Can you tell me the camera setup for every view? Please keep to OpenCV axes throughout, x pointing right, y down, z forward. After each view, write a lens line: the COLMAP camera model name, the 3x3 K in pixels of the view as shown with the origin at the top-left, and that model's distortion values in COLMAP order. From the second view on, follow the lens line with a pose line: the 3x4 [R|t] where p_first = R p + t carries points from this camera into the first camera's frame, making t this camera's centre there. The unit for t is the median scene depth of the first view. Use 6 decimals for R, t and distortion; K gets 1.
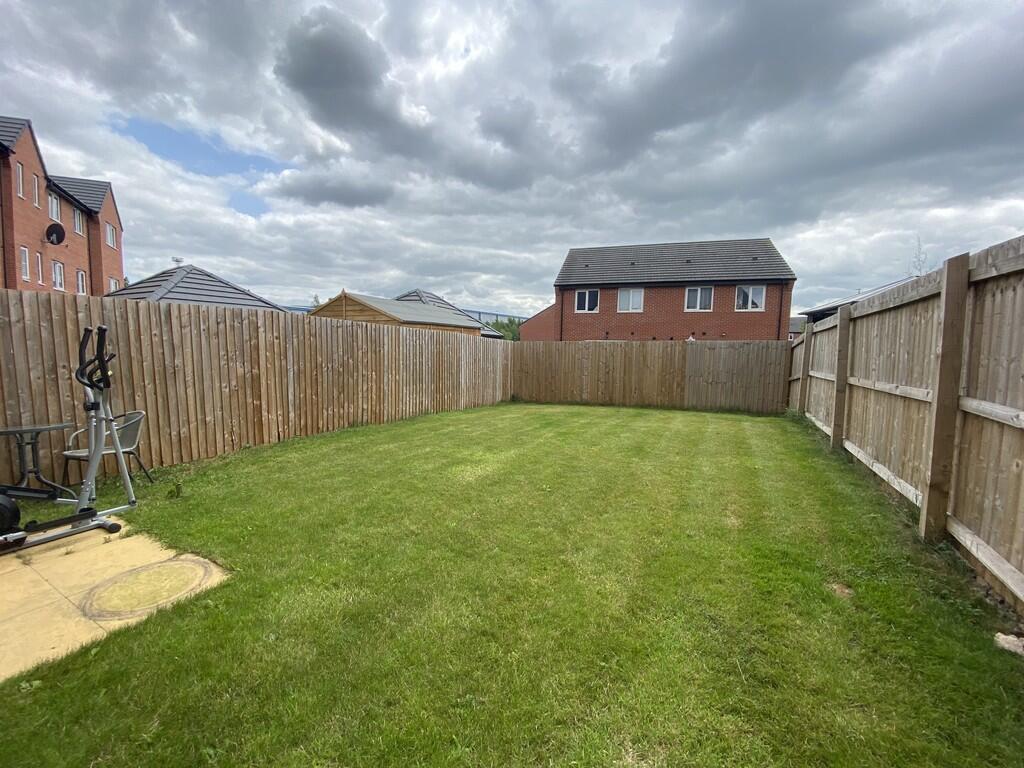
lens RADIAL K [[415.5, 0, 516.5], [0, 415.5, 381.5], [0, 0, 1]] dist [-0.013704, -0.001983]
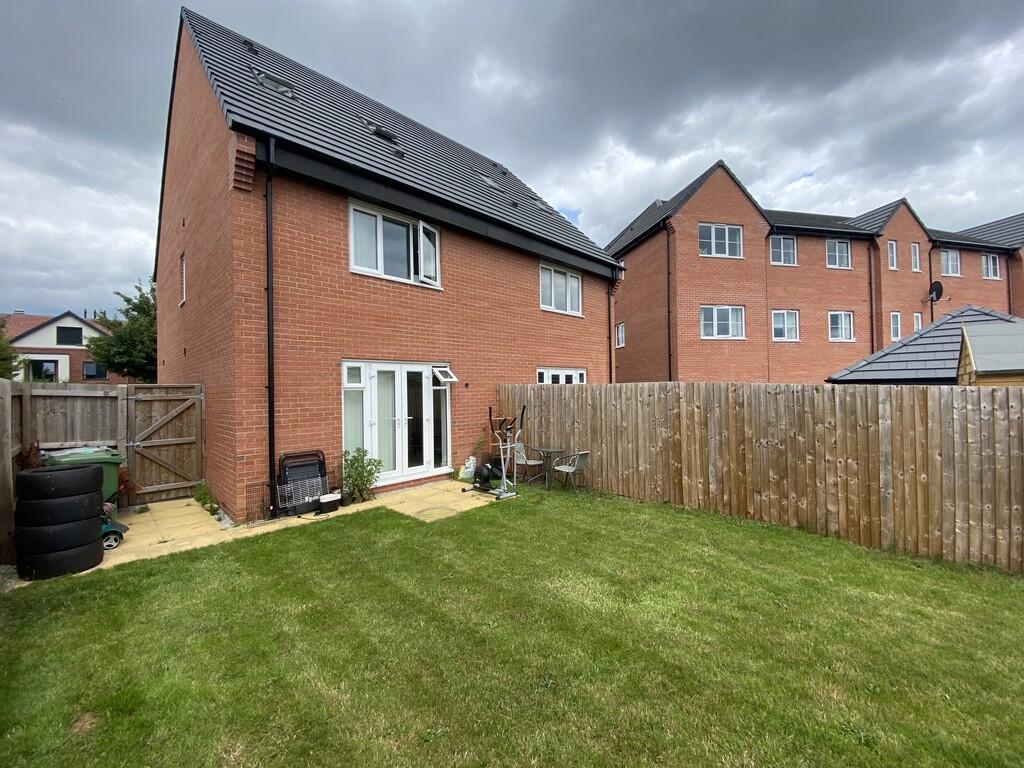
lens RADIAL K [[415.5, 0, 516.0], [0, 415.5, 385.6], [0, 0, 1]] dist [-0.013704, -0.001983]
pose [[-0.325698, -0.021215, -0.945236, 0.531721], [-0.071948, 0.997405, 0.002406, -0.125017], [0.942732, 0.068792, -0.326380, 0.876641]]
